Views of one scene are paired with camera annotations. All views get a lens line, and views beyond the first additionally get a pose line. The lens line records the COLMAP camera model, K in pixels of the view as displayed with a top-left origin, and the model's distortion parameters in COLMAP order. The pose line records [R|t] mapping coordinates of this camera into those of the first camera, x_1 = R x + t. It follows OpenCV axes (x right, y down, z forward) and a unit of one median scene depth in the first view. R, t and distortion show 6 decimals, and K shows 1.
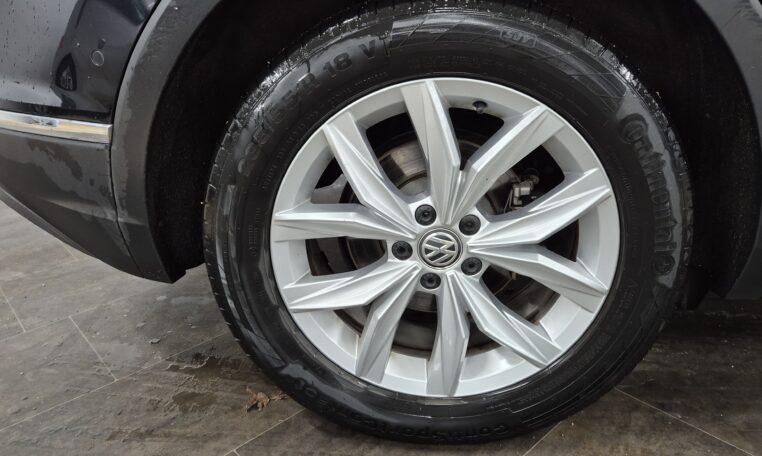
lens RADIAL K [[503.8, 0, 381.2], [0, 503.8, 227.9], [0, 0, 1]] dist [-0.000785, -0.001214]
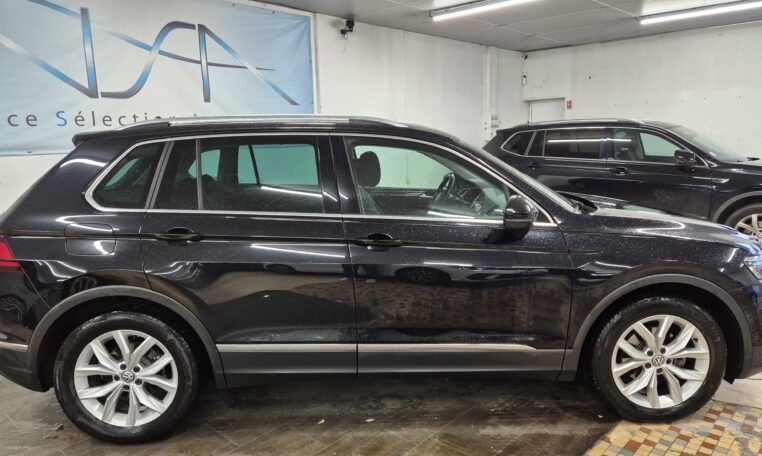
lens RADIAL K [[503.8, 0, 380.4], [0, 503.8, 227.8], [0, 0, 1]] dist [-0.000785, -0.001214]
pose [[0.996197, -0.018678, 0.085108, 1.520212], [0.039256, 0.968220, -0.247001, -0.026669], [-0.077790, 0.249402, 0.965271, -2.605885]]
